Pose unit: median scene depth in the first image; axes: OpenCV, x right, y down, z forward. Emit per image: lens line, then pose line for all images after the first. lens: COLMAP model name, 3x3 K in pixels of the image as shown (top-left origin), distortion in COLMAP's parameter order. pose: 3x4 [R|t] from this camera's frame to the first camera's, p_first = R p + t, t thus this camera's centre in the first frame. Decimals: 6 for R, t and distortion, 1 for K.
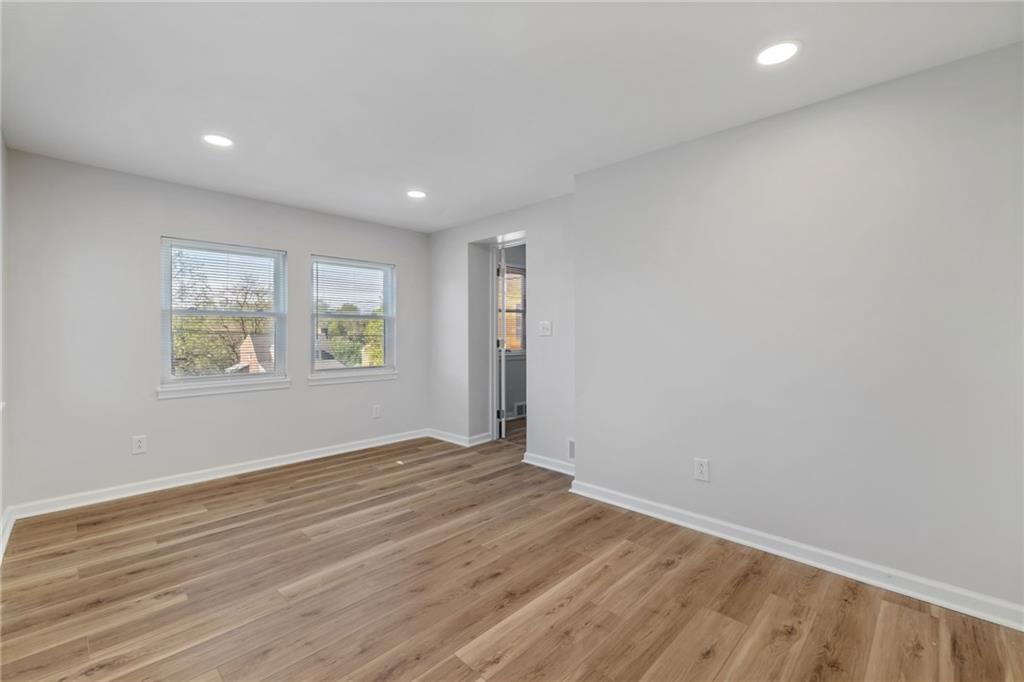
lens RADIAL K [[441.3, 0, 504.9], [0, 441.3, 337.0], [0, 0, 1]] dist [-0.003002, -0.000361]
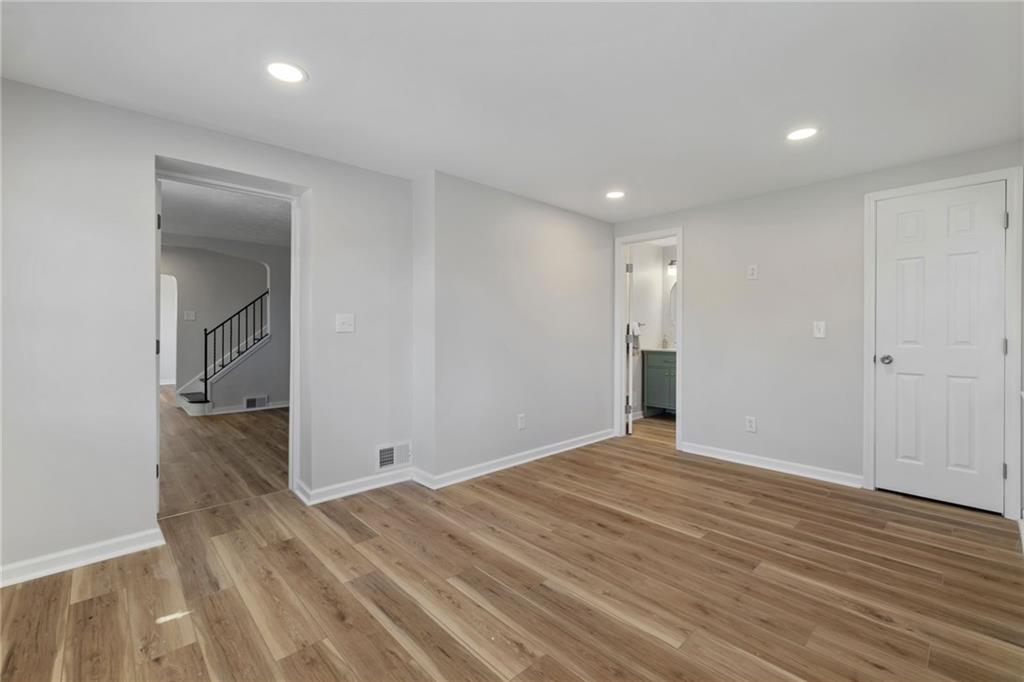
lens RADIAL K [[441.3, 0, 504.9], [0, 441.3, 333.7], [0, 0, 1]] dist [-0.003002, -0.000361]
pose [[0.049194, -0.011344, 0.998725, -1.022858], [0.010524, 0.999886, 0.010839, -0.009329], [-0.998734, 0.009977, 0.049308, 0.977854]]
